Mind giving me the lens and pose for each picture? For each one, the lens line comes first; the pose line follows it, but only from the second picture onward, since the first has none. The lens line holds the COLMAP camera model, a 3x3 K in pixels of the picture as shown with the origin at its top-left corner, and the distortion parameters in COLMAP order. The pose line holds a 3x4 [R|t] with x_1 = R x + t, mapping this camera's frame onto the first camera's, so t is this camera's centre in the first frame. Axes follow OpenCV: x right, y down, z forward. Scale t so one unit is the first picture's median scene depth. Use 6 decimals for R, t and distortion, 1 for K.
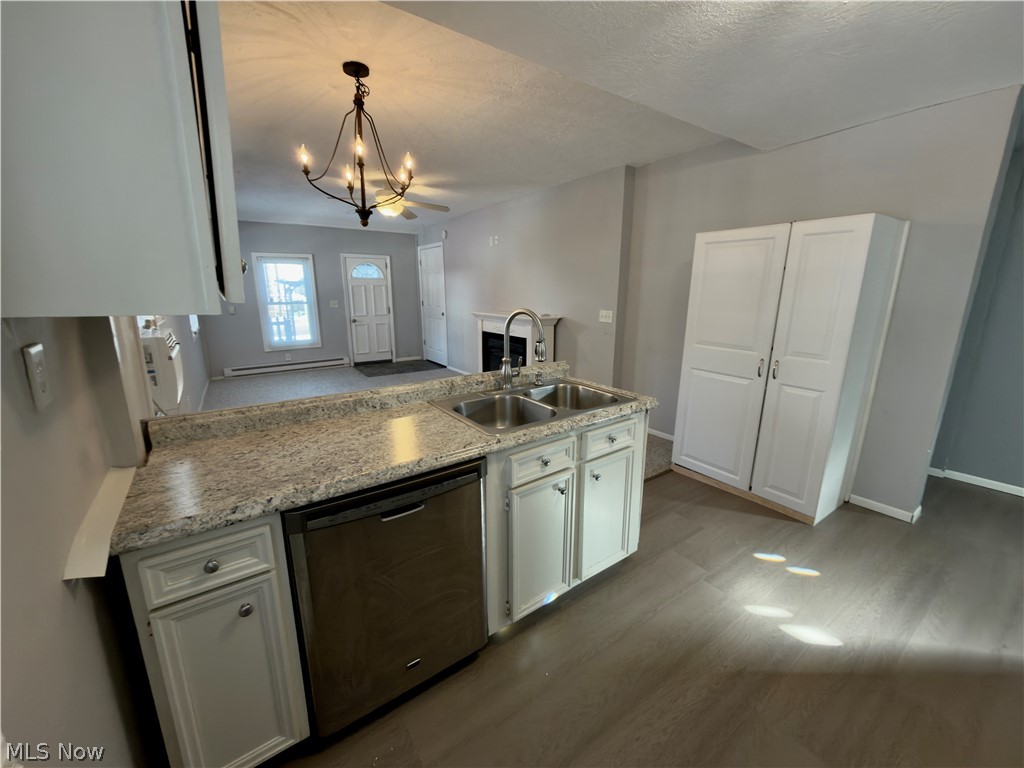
lens RADIAL K [[407.6, 0, 513.0], [0, 407.6, 383.0], [0, 0, 1]] dist [-0.000190, -0.000359]
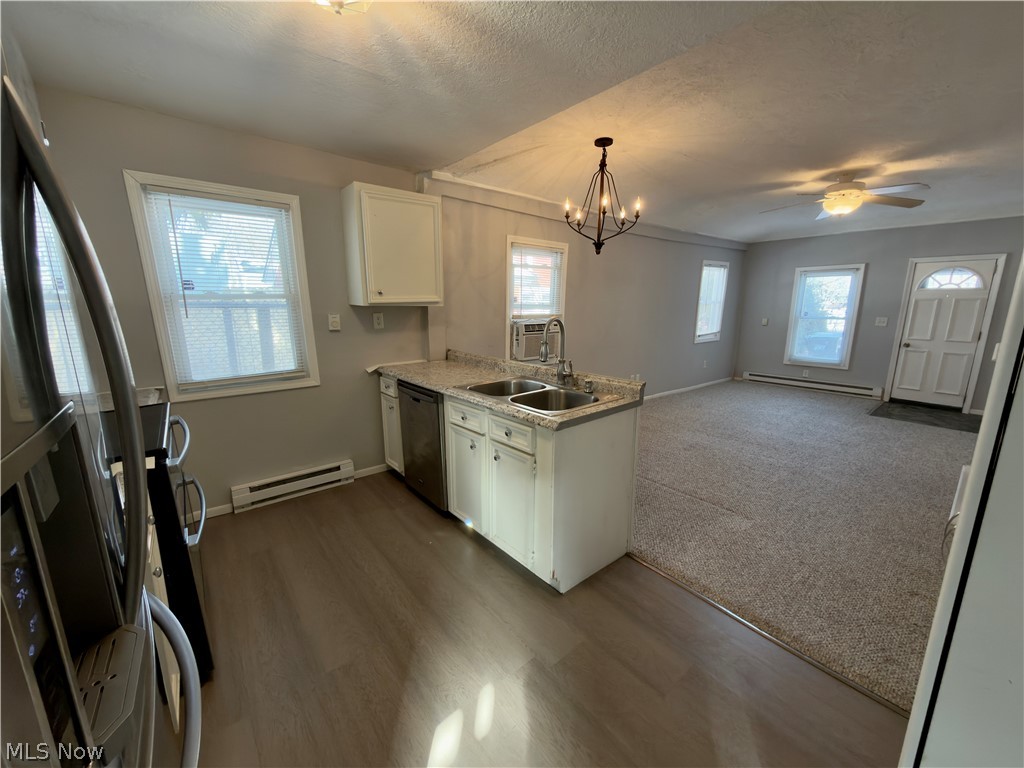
lens RADIAL K [[407.6, 0, 512.4], [0, 407.6, 383.2], [0, 0, 1]] dist [-0.000190, -0.000359]
pose [[0.073453, 0.197056, -0.977637, 0.485037], [-0.231641, 0.956847, 0.175461, -0.071078], [0.970024, 0.213572, 0.115929, 0.316415]]
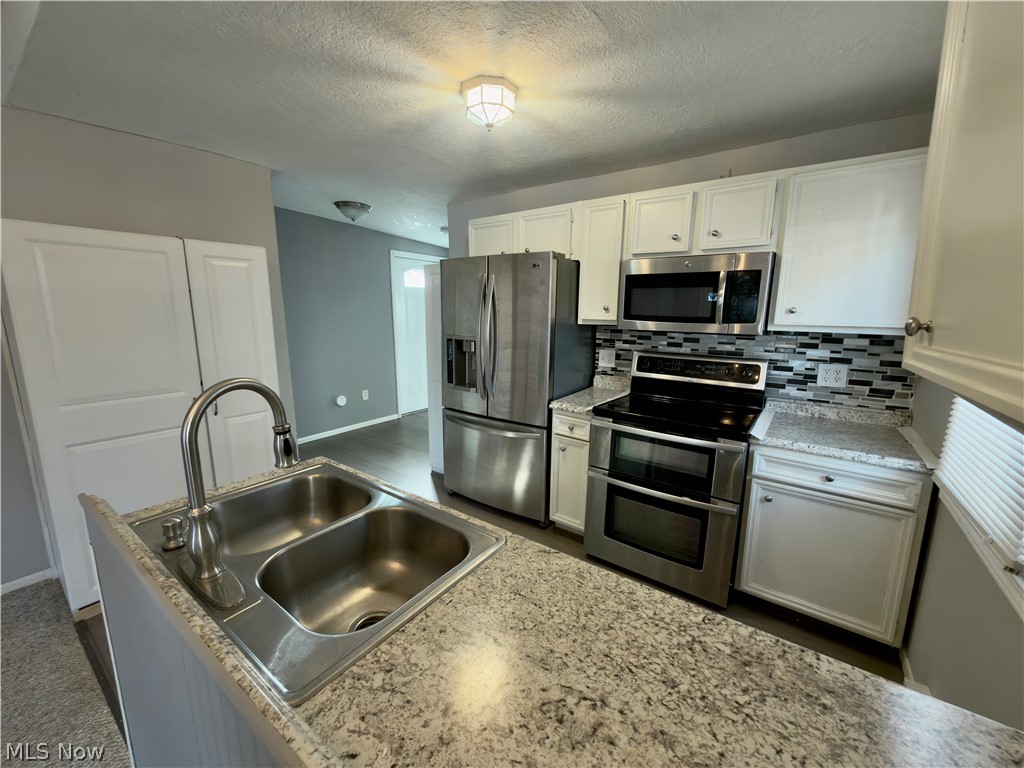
lens RADIAL K [[407.6, 0, 512.0], [0, 407.6, 384.4], [0, 0, 1]] dist [-0.000190, -0.000359]
pose [[-0.324698, -0.186565, 0.927235, -0.200717], [0.202041, 0.944042, 0.260698, -0.093430], [-0.923986, 0.271987, -0.268834, 0.337324]]
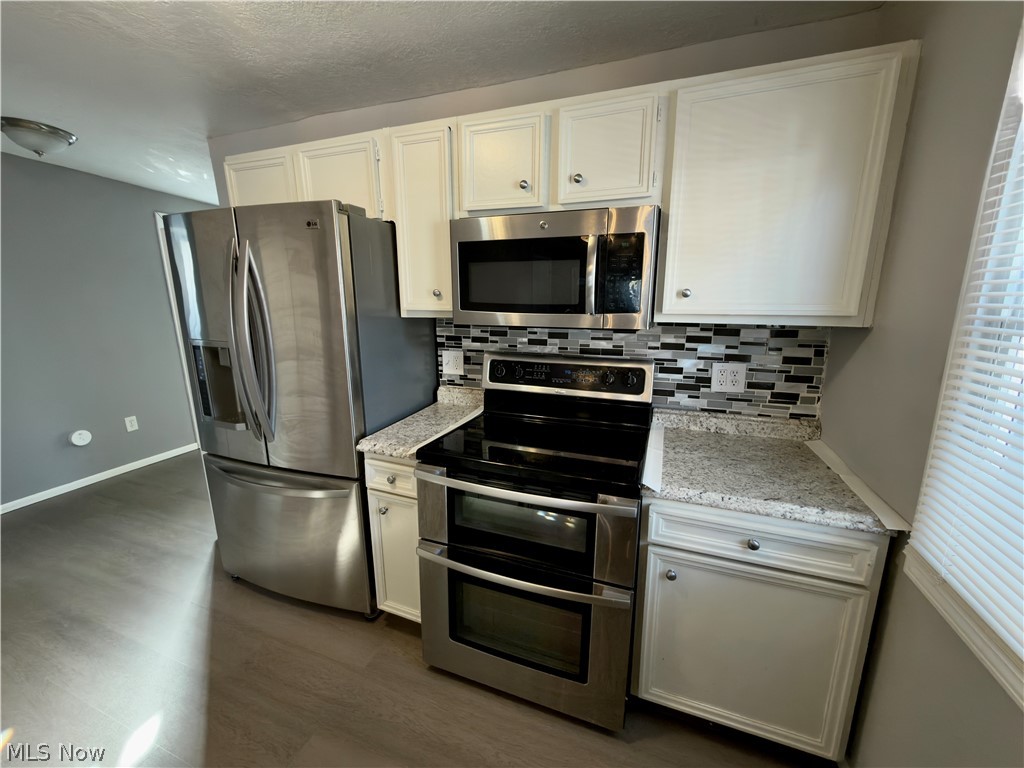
lens RADIAL K [[407.6, 0, 512.5], [0, 407.6, 383.6], [0, 0, 1]] dist [-0.000190, -0.000359]
pose [[-0.569707, -0.184158, 0.800949, -0.067682], [0.183414, 0.921501, 0.342337, -0.060845], [-0.801120, 0.341937, -0.491209, 0.203364]]
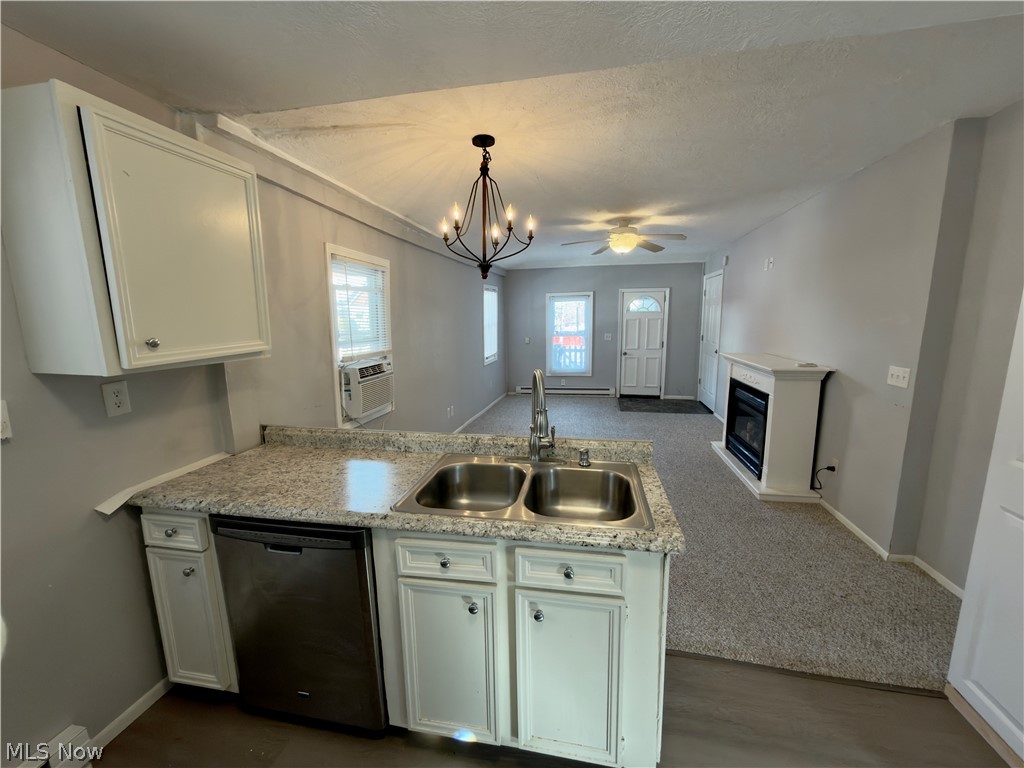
lens RADIAL K [[407.6, 0, 512.7], [0, 407.6, 383.6], [0, 0, 1]] dist [-0.000190, -0.000359]
pose [[0.687654, 0.108232, -0.717926, 0.235083], [-0.152401, 0.988314, 0.003020, -0.060080], [0.709863, 0.107336, 0.696113, 0.158927]]
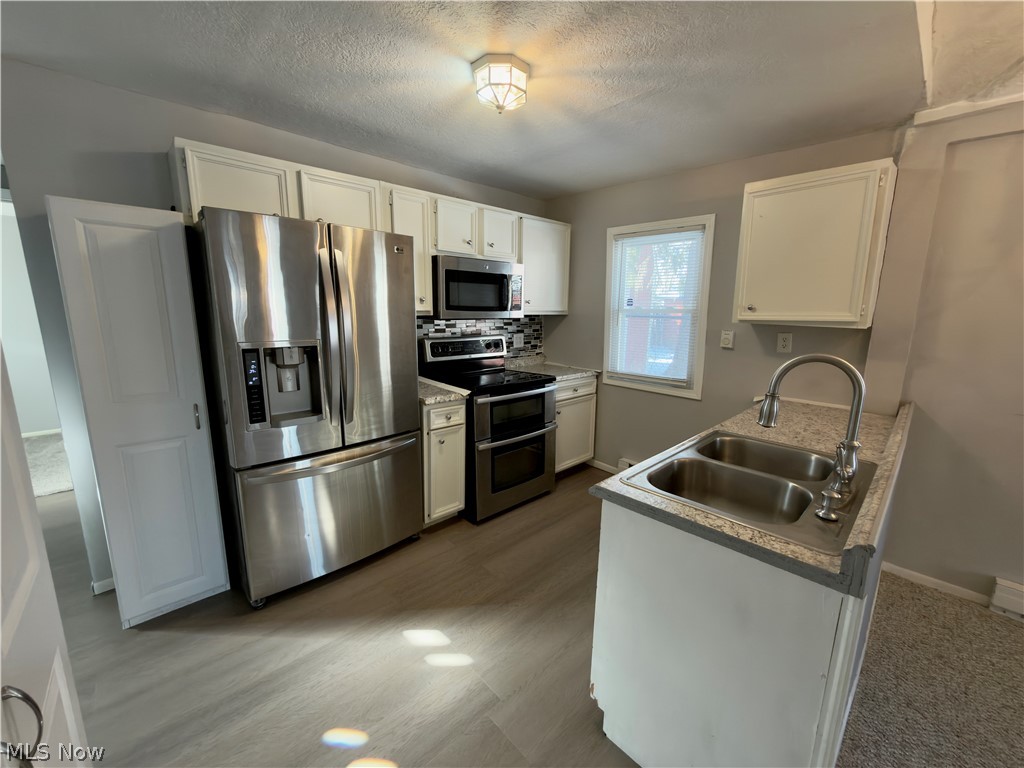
lens RADIAL K [[407.6, 0, 512.9], [0, 407.6, 384.2], [0, 0, 1]] dist [-0.000190, -0.000359]
pose [[-0.989282, 0.006327, -0.145883, 0.233312], [-0.053747, 0.913144, 0.404078, -0.147056], [0.135769, 0.407587, -0.903017, 0.610073]]
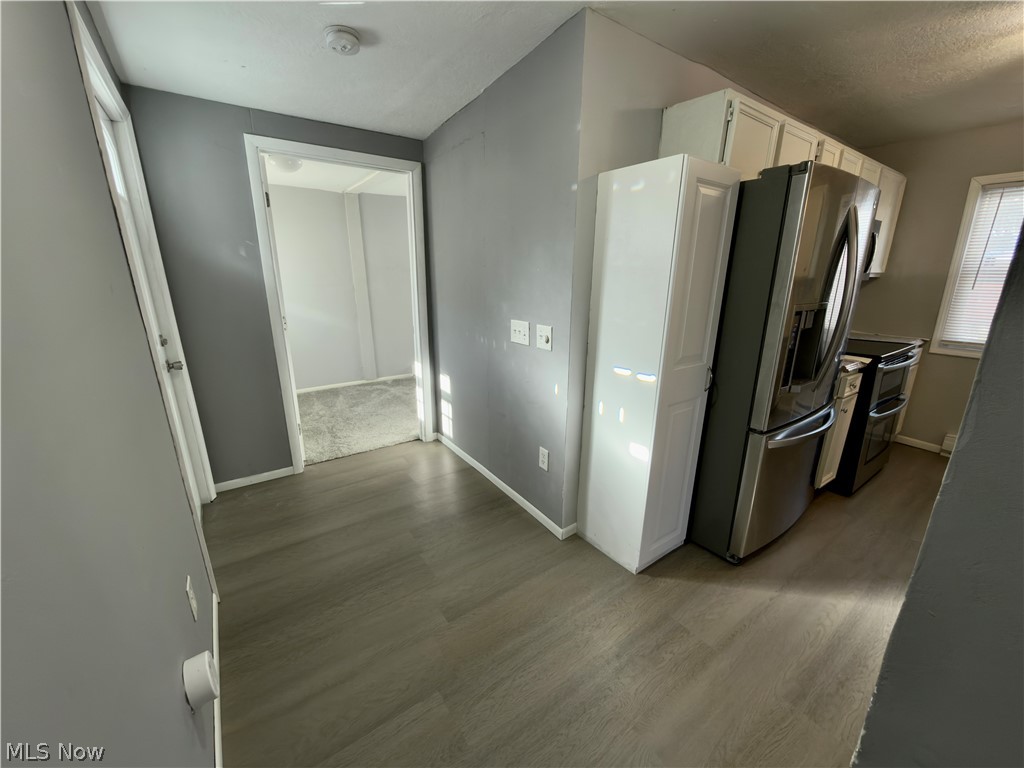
lens RADIAL K [[407.6, 0, 513.5], [0, 407.6, 383.8], [0, 0, 1]] dist [-0.000190, -0.000359]
pose [[-0.999834, -0.007759, -0.016491, 0.664451], [-0.014749, 0.876022, 0.482045, -0.130860], [0.010706, 0.482208, -0.875991, 0.577837]]
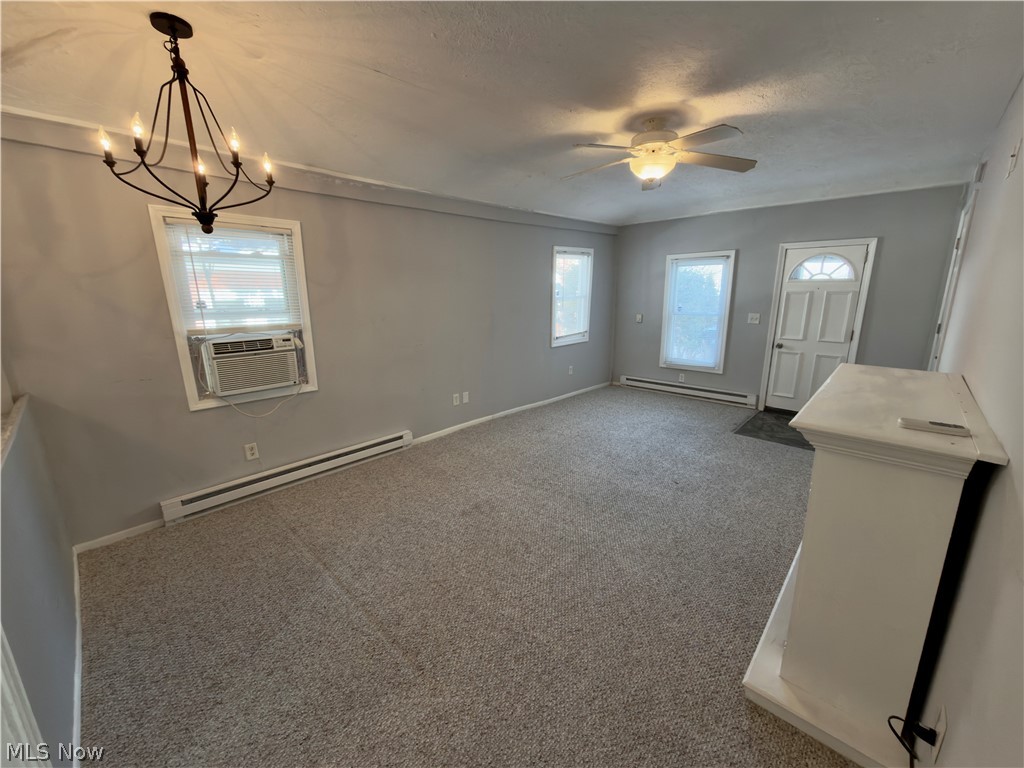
lens RADIAL K [[407.6, 0, 512.9], [0, 407.6, 383.6], [0, 0, 1]] dist [-0.000190, -0.000359]
pose [[0.187204, 0.219879, -0.957396, 0.263208], [-0.217147, 0.959779, 0.177967, -0.178972], [0.958020, 0.174580, 0.227421, 0.683454]]
